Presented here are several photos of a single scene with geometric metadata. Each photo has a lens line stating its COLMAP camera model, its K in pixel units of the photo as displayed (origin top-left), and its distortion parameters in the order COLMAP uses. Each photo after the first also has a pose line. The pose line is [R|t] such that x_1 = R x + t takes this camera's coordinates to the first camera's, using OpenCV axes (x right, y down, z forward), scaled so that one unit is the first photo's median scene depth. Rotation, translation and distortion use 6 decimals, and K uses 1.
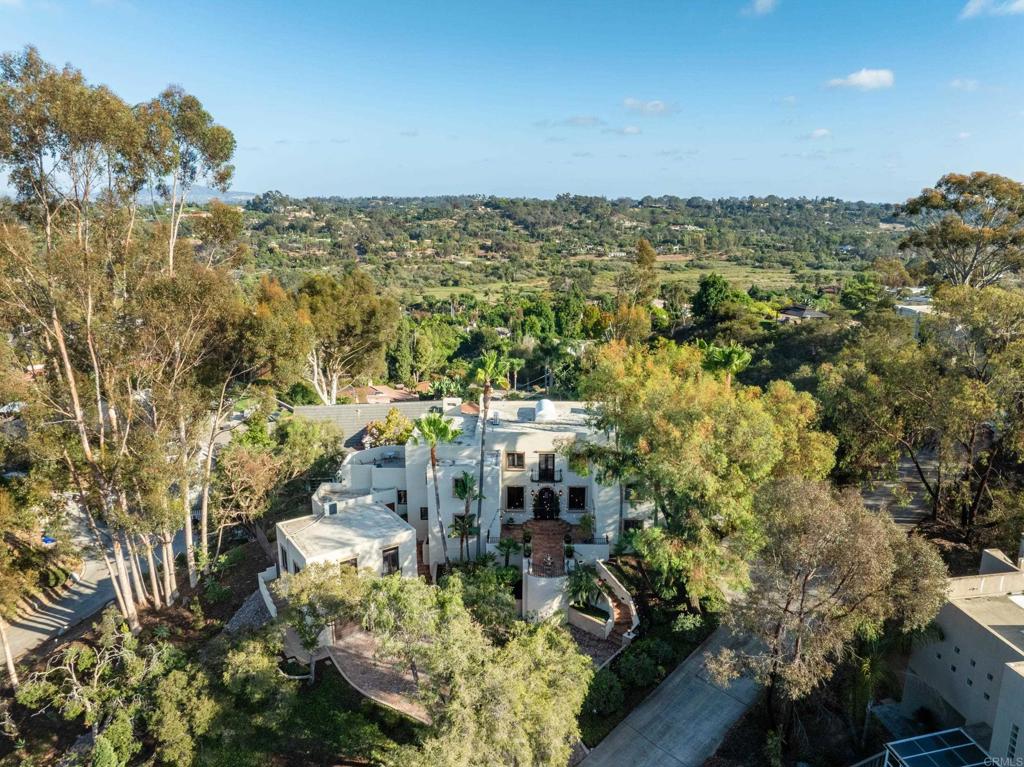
lens RADIAL K [[725.8, 0, 512.0], [0, 725.8, 383.5], [0, 0, 1]] dist [-0.041039, -0.000816]
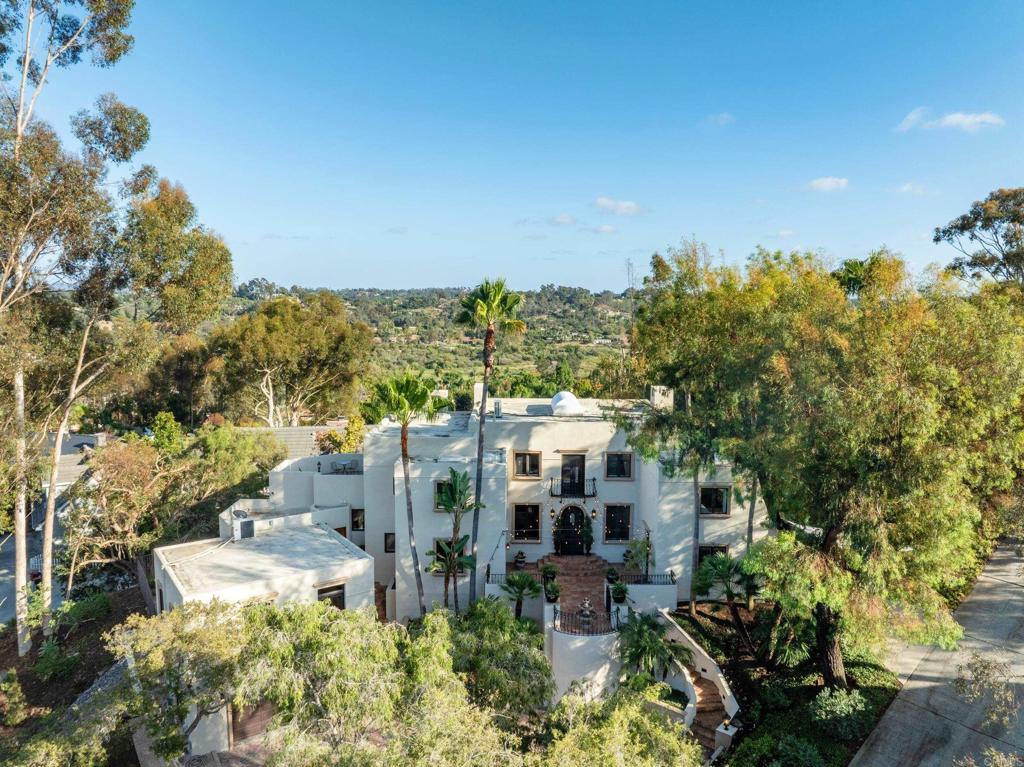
lens RADIAL K [[725.8, 0, 512.0], [0, 725.8, 383.5], [0, 0, 1]] dist [-0.041039, -0.000816]
pose [[0.999747, 0.004287, 0.022095, -0.025643], [-0.001462, 0.991985, -0.126343, 0.120132], [-0.022459, 0.126279, 0.991740, 0.327370]]
